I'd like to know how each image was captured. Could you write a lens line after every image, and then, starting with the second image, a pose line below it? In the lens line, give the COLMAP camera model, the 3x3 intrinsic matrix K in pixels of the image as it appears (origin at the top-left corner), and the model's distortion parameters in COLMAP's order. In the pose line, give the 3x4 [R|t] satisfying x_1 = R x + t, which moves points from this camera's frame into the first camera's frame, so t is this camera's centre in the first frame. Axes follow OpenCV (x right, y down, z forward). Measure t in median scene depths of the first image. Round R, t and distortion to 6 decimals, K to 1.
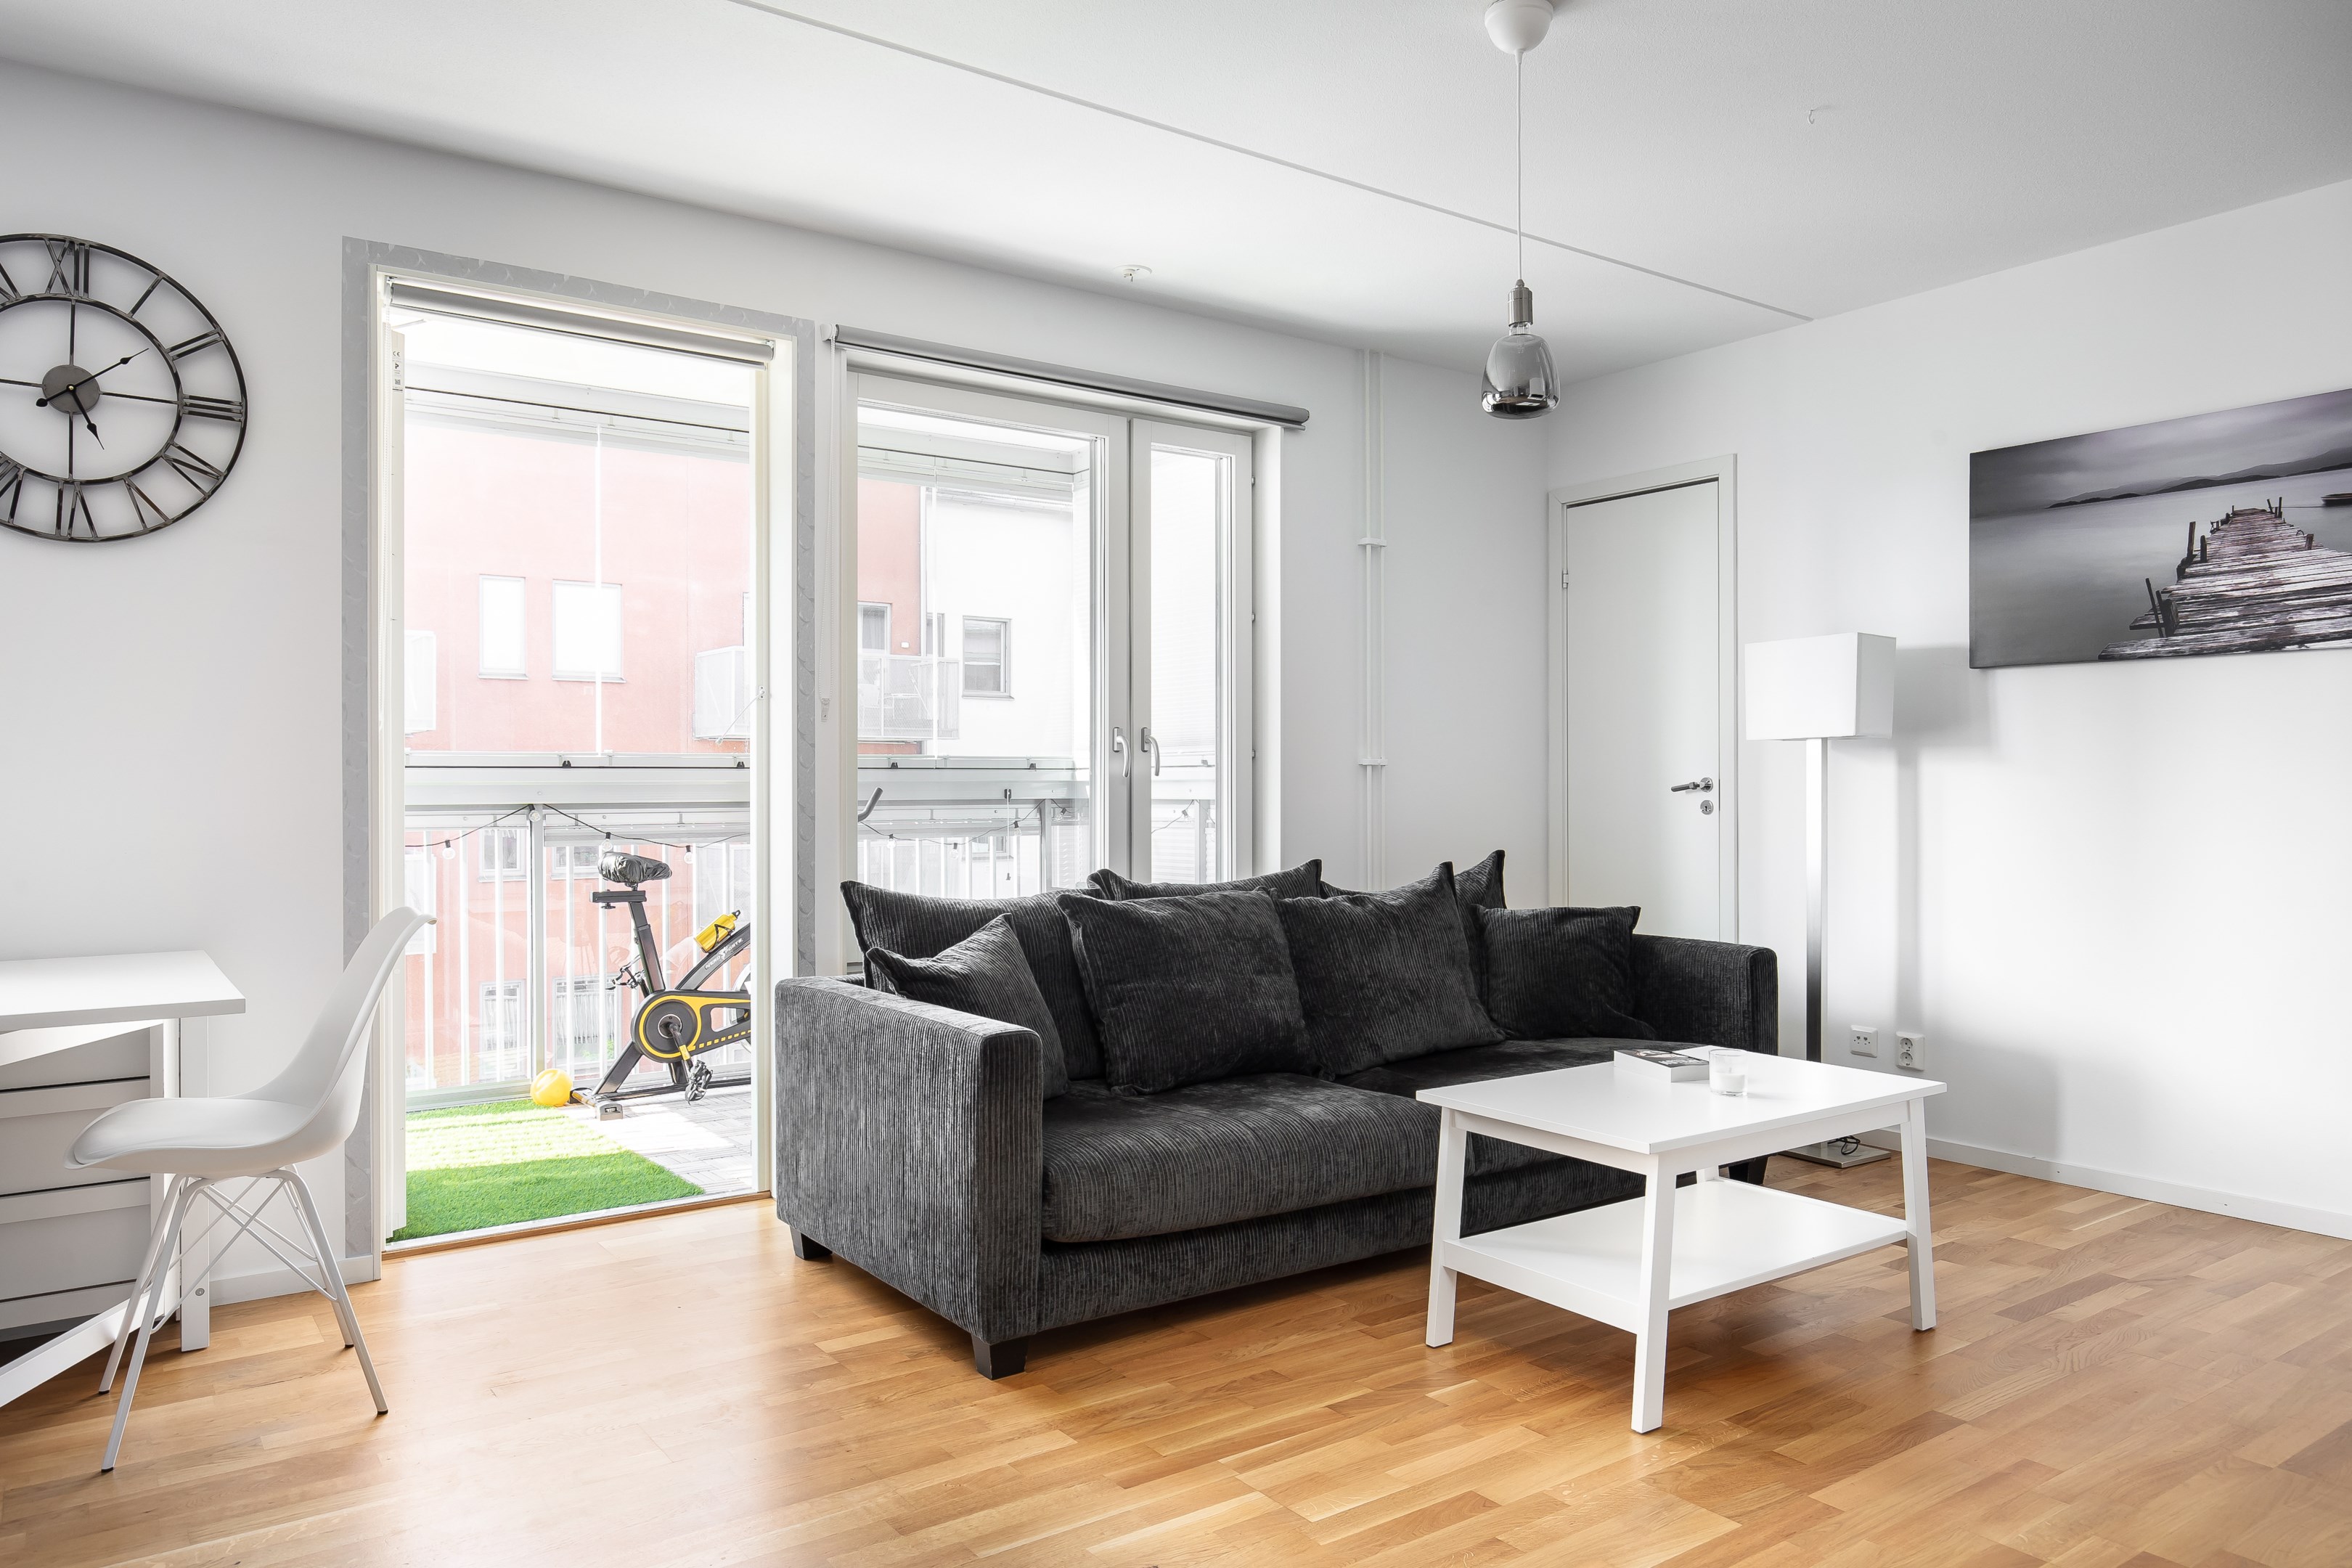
lens RADIAL K [[1573.9, 0, 1178.4], [0, 1573.9, 777.2], [0, 0, 1]] dist [-0.004457, 0.001146]
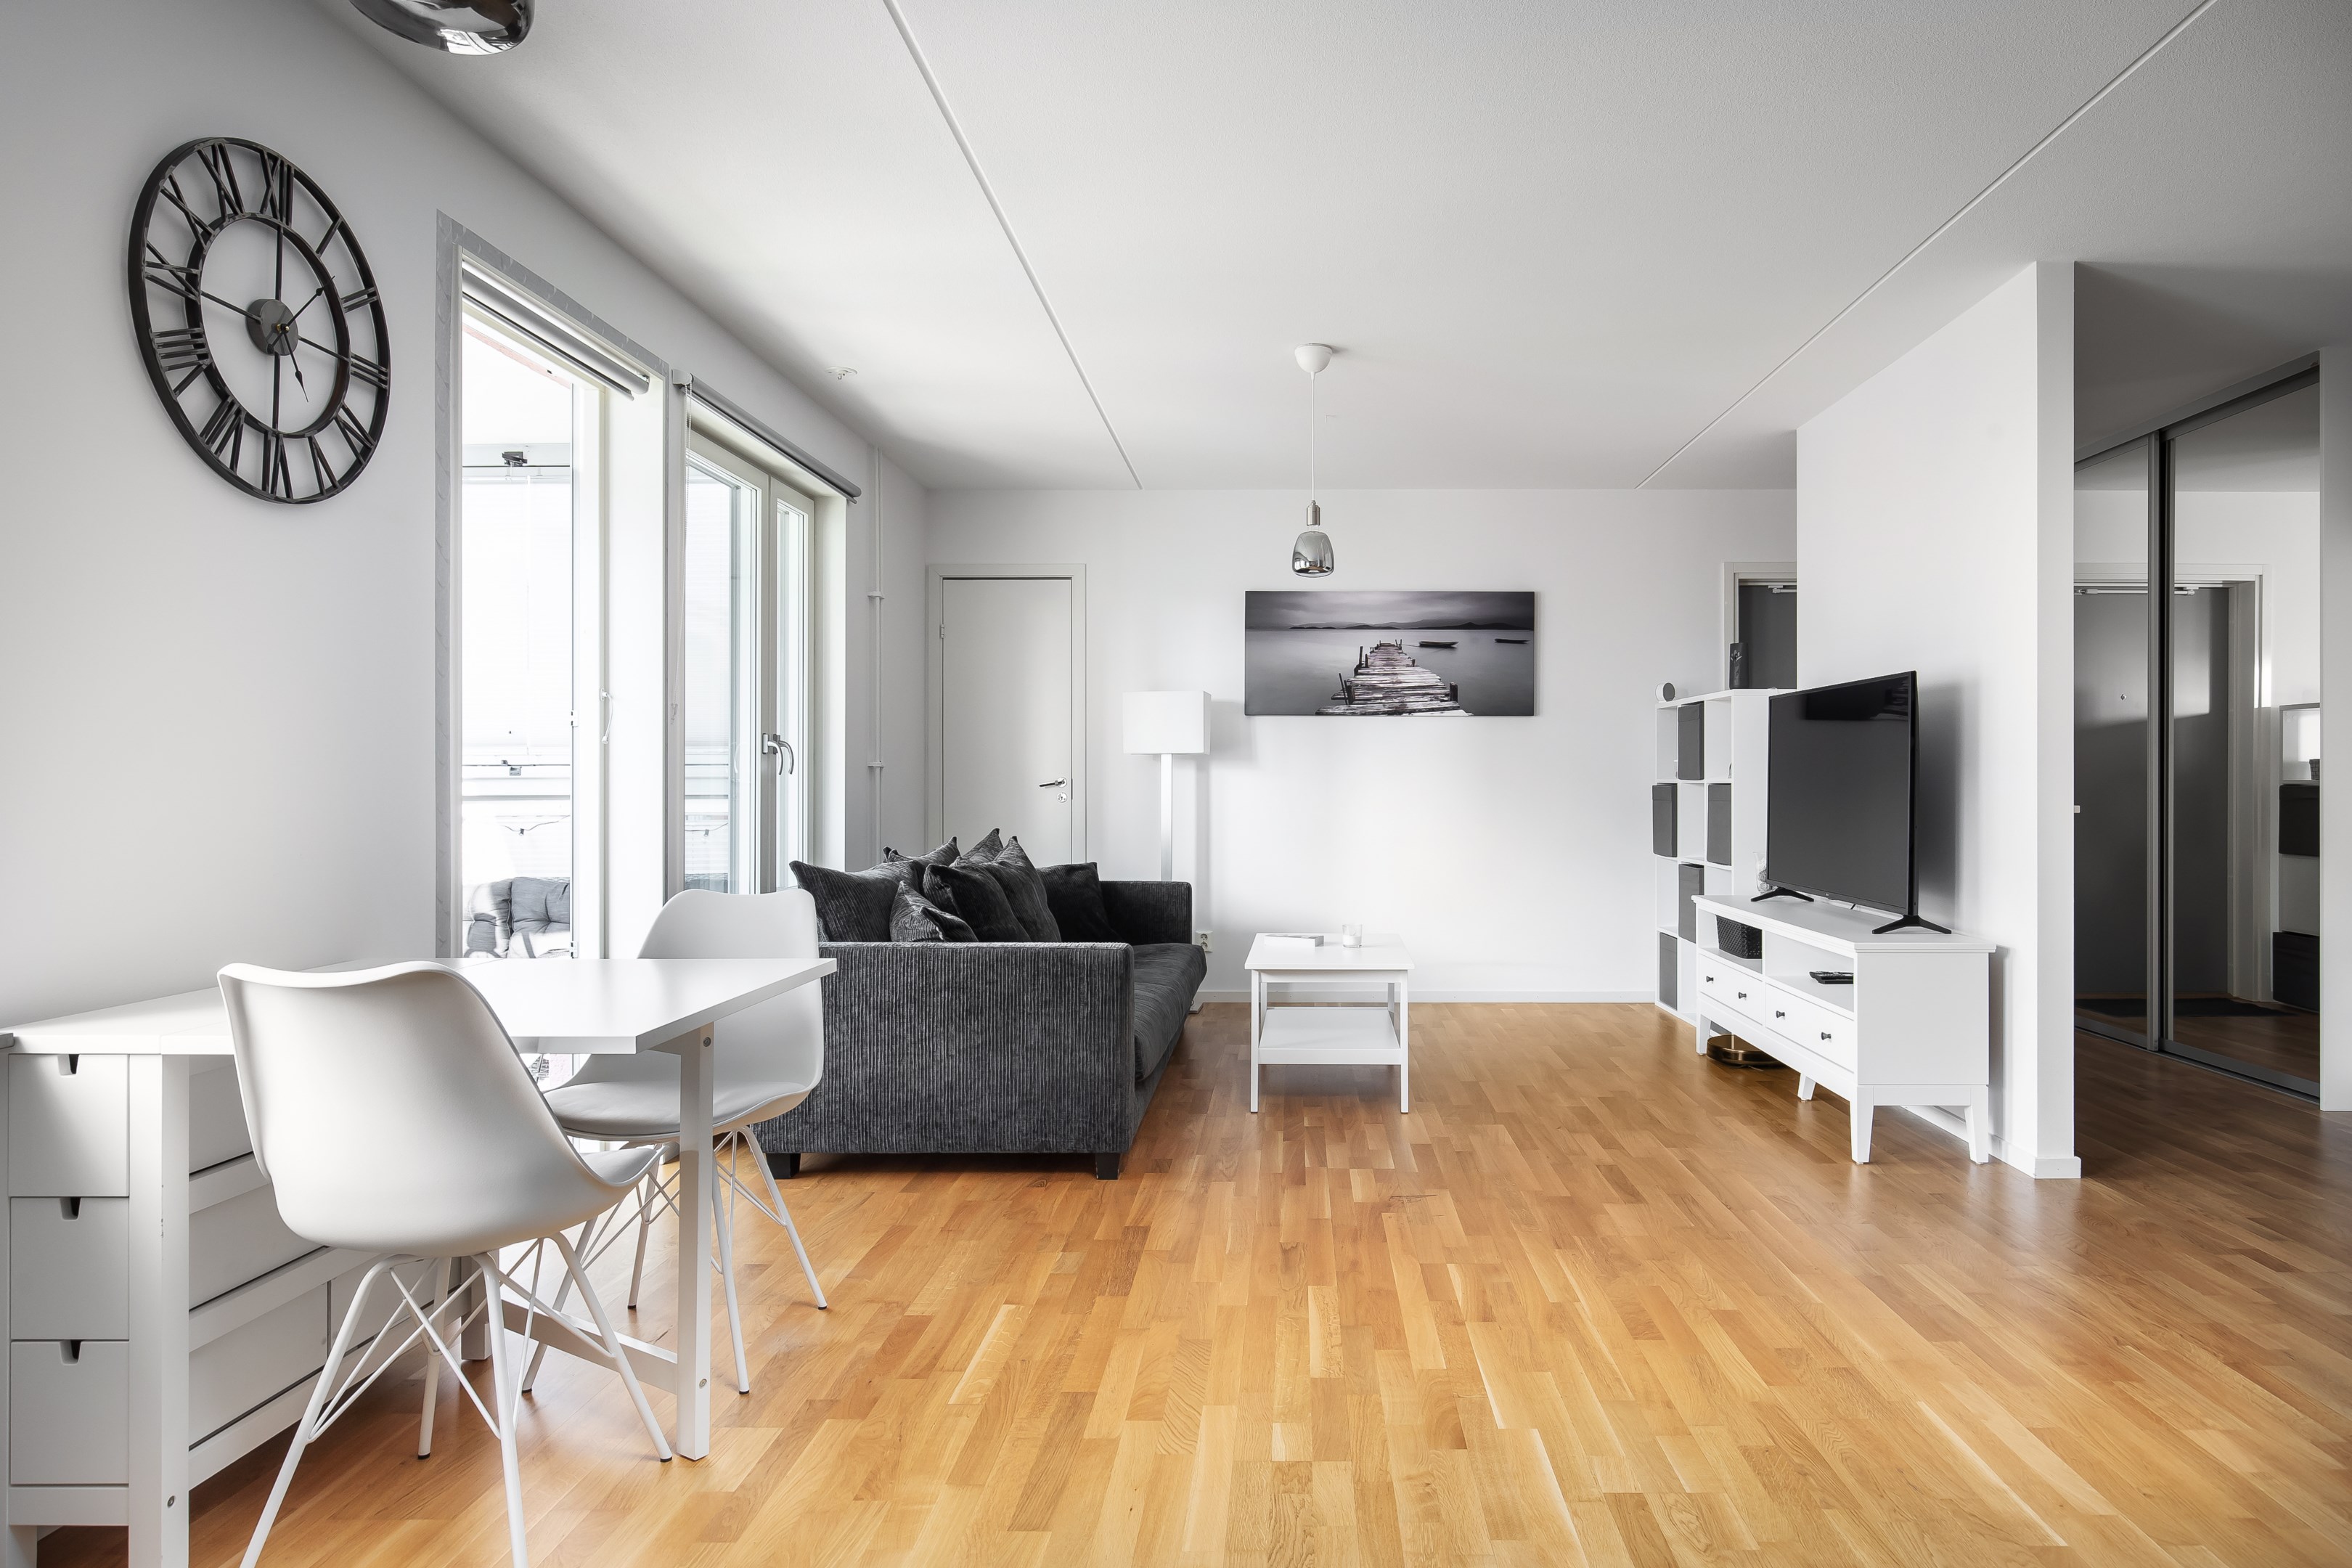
lens RADIAL K [[1385.9, 0, 1285.9], [0, 1385.9, 777.3], [0, 0, 1]] dist [-0.001054, -0.002025]
pose [[0.590892, 0.004599, 0.806738, -0.860580], [-0.004722, 0.999986, -0.002242, 0.003025], [-0.806737, -0.002485, 0.590905, 0.075417]]
